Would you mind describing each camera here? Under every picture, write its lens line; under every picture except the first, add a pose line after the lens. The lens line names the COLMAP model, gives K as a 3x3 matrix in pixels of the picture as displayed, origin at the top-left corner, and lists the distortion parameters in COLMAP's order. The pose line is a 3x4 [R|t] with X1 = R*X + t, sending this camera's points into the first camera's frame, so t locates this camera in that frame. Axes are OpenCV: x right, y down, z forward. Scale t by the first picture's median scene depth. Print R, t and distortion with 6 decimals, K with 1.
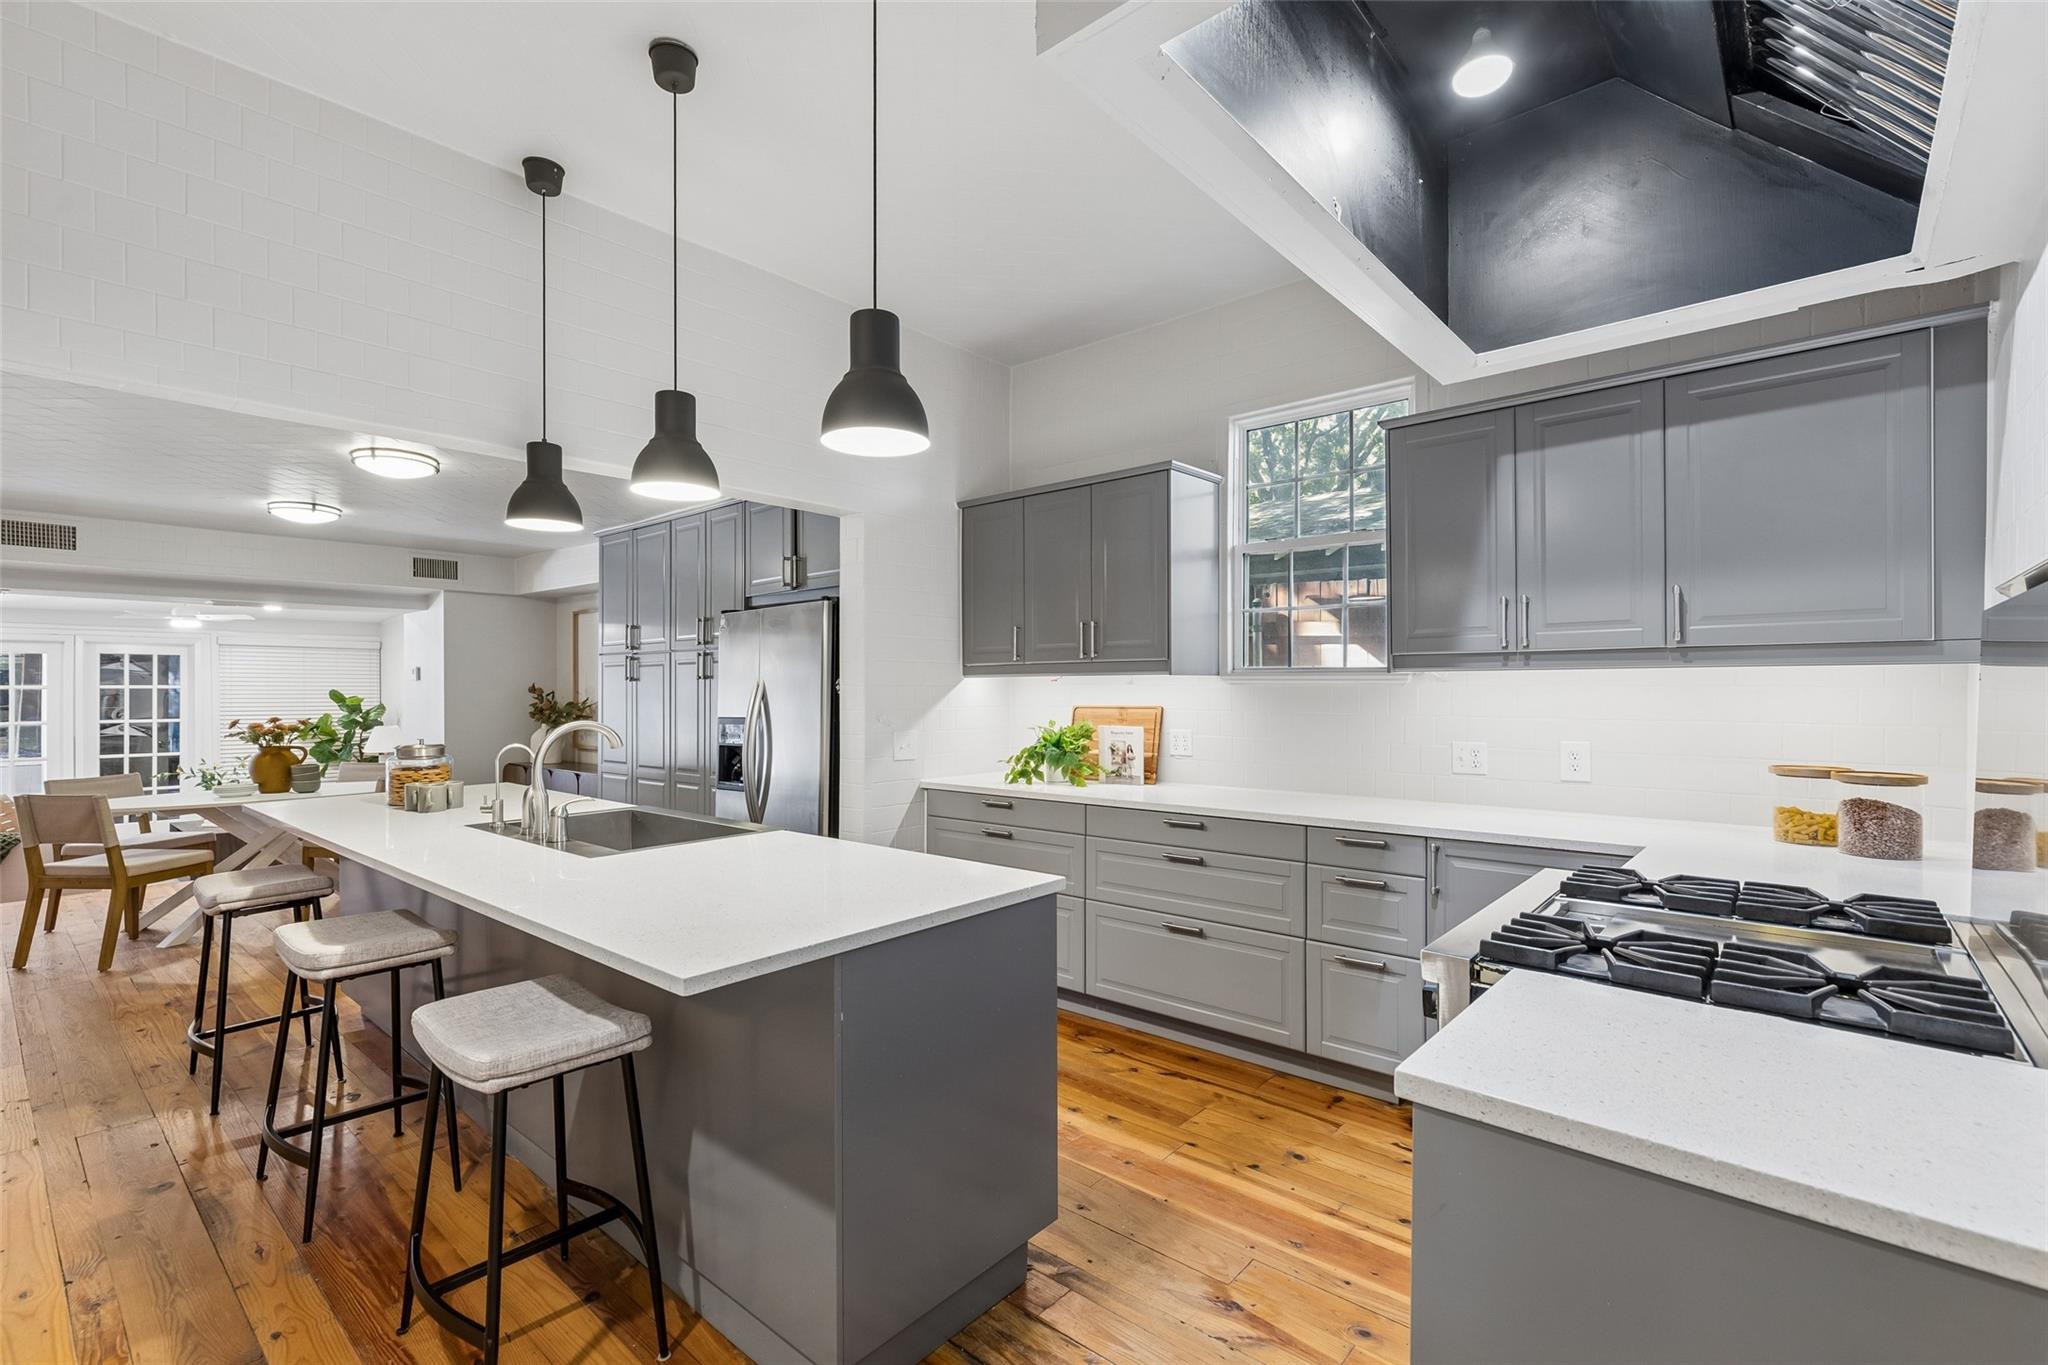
lens RADIAL K [[920.1, 0, 1010.0], [0, 920.1, 679.8], [0, 0, 1]] dist [0.001109, 0.000157]
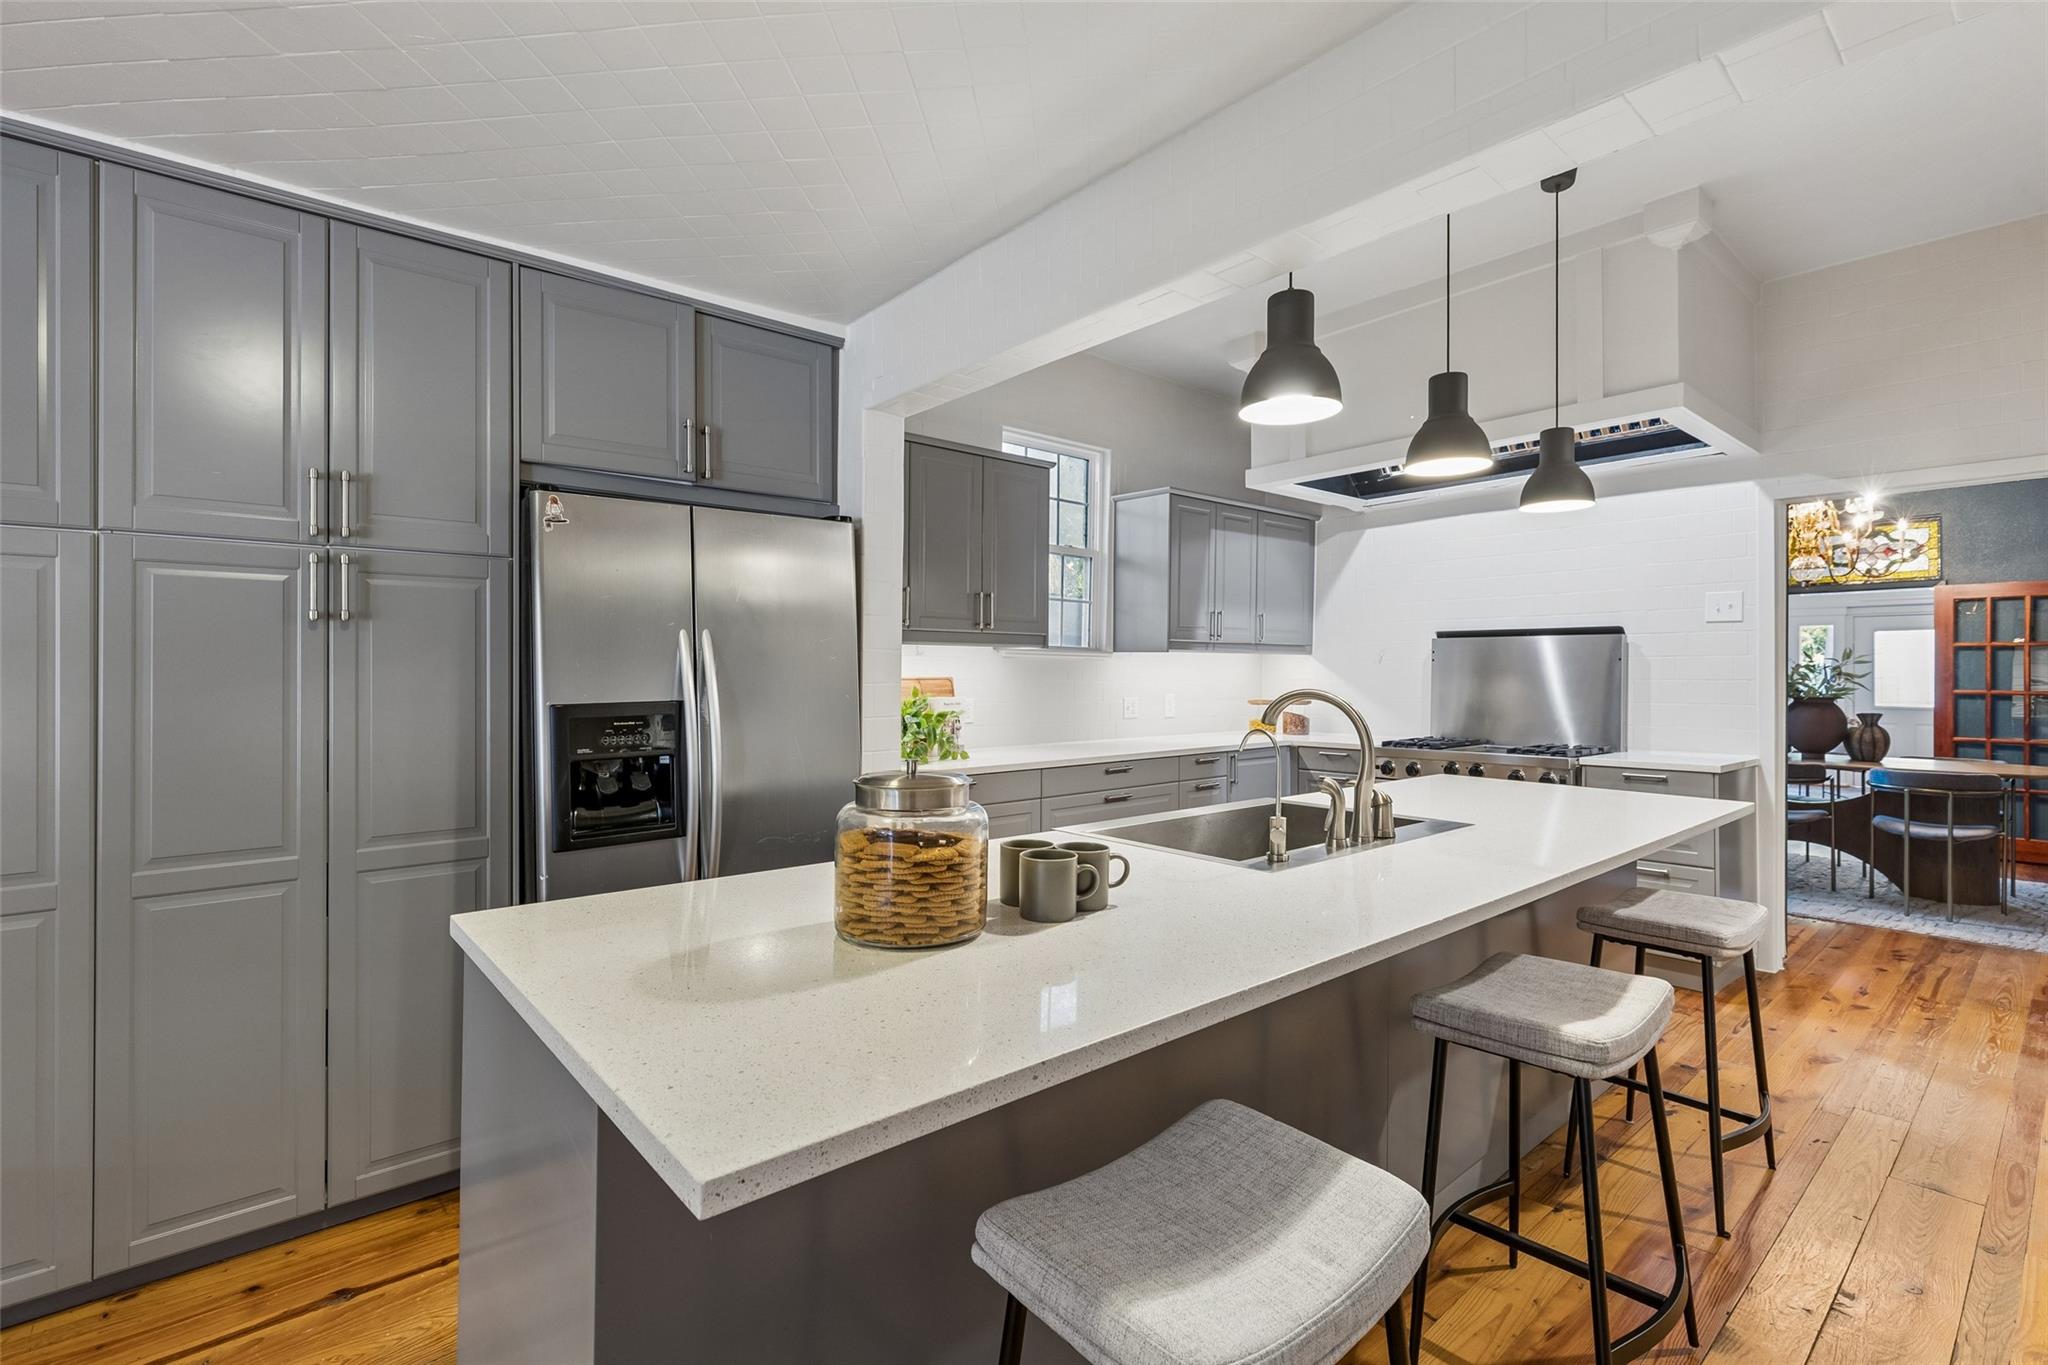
lens RADIAL K [[920.1, 0, 1010.0], [0, 920.1, 679.8], [0, 0, 1]] dist [0.001109, 0.000157]
pose [[0.147193, -0.011303, 0.989043, -0.644773], [-0.019322, 0.999711, 0.014301, 0.011881], [-0.988919, -0.021216, 0.146932, 0.583640]]
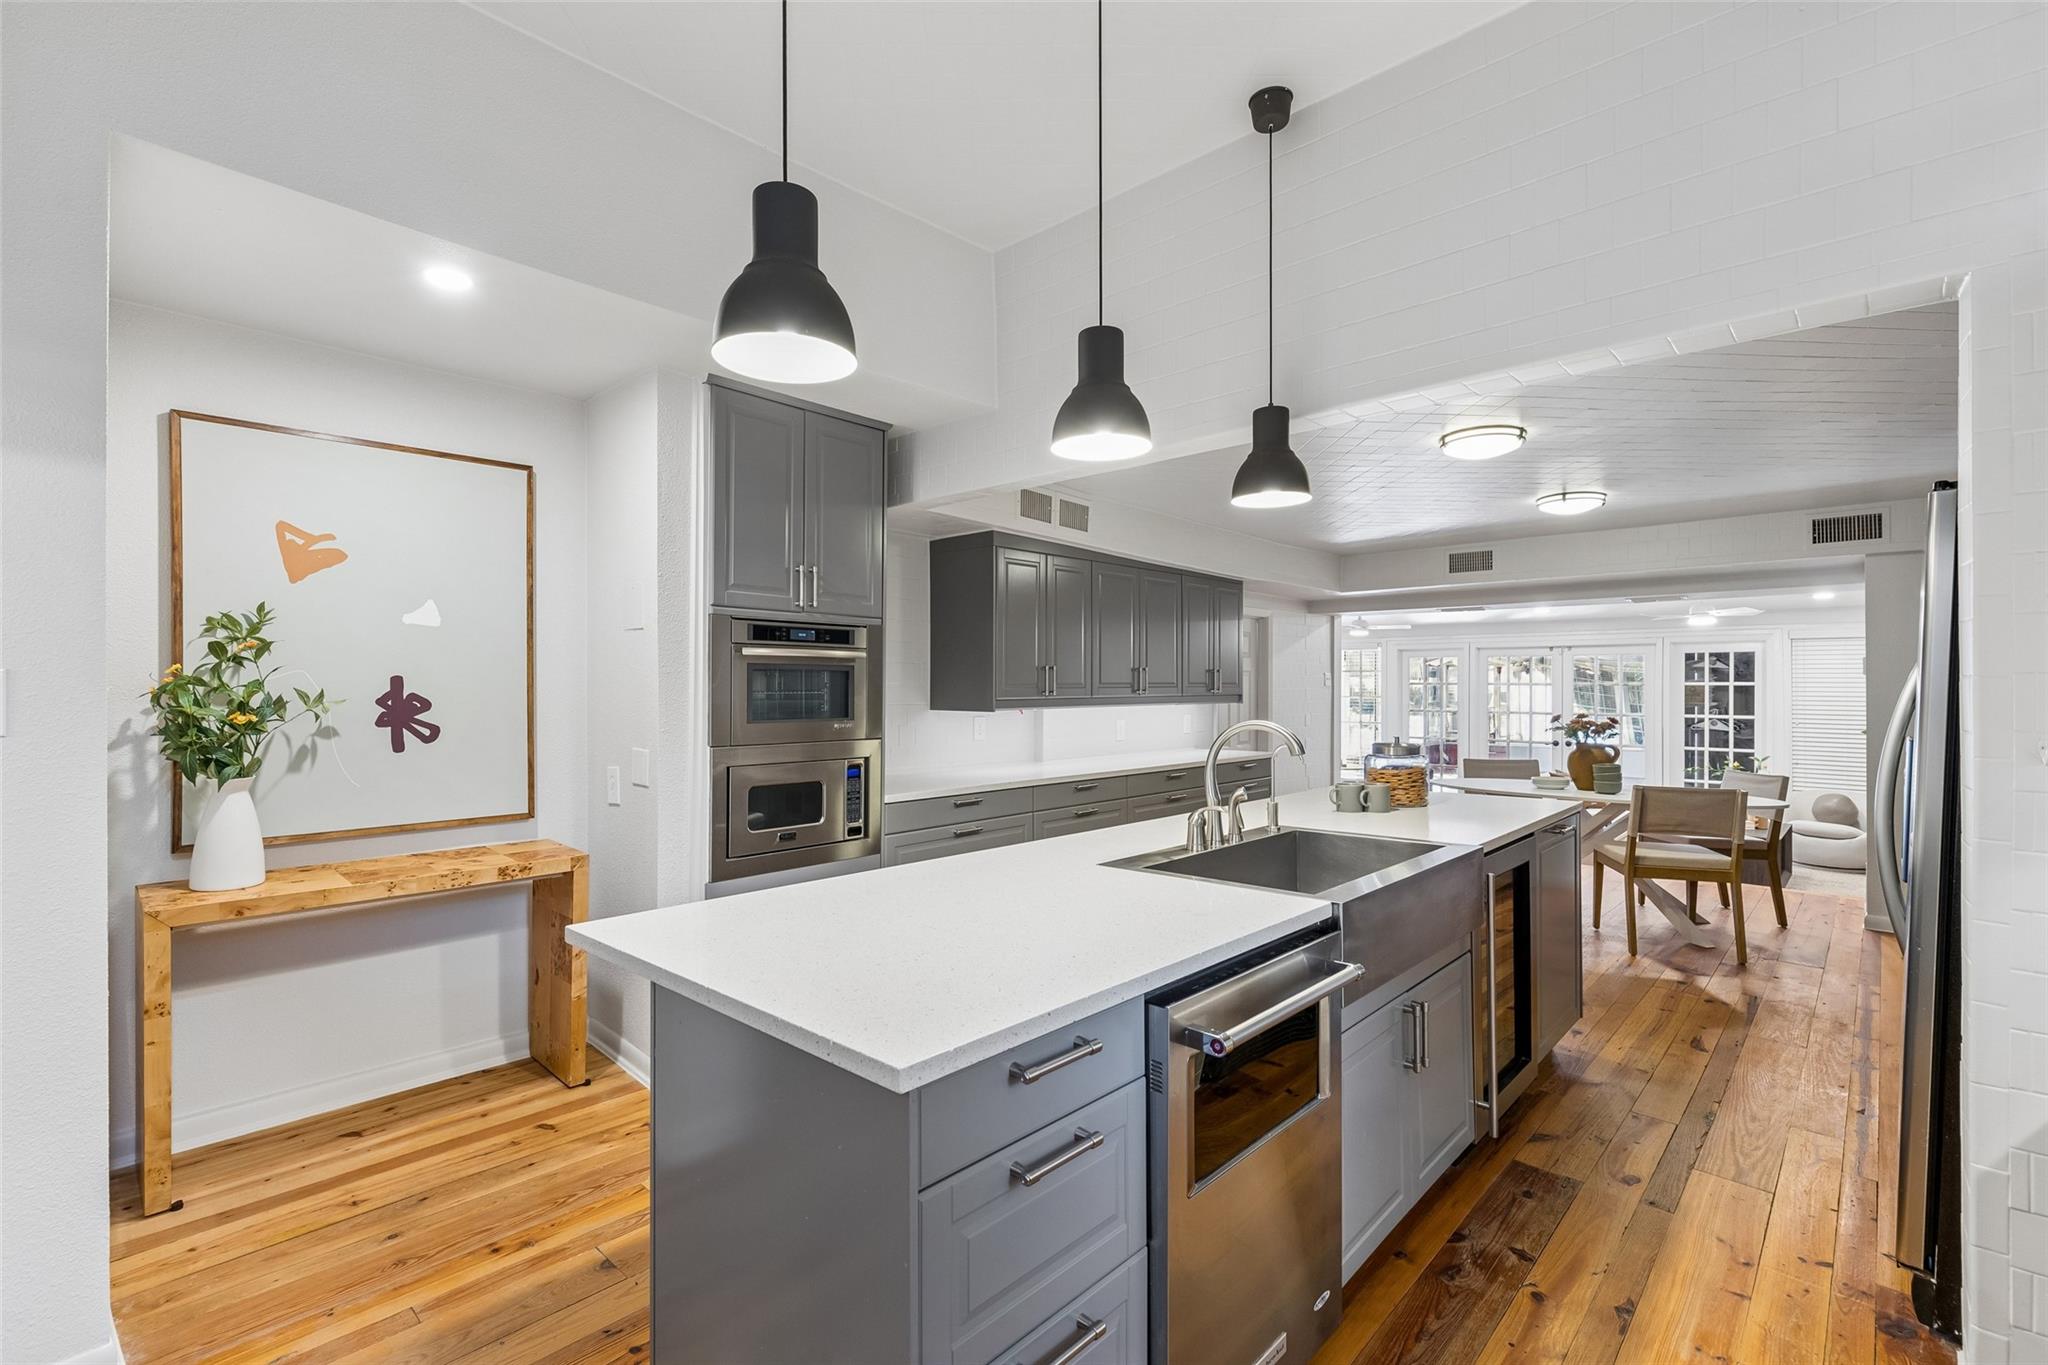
lens RADIAL K [[920.1, 0, 1010.0], [0, 920.1, 679.8], [0, 0, 1]] dist [0.001109, 0.000157]
pose [[-0.026435, -0.006871, -0.999627, 0.209257], [0.008998, 0.999934, -0.007111, 0.006041], [0.999610, -0.009183, -0.026371, 0.410851]]
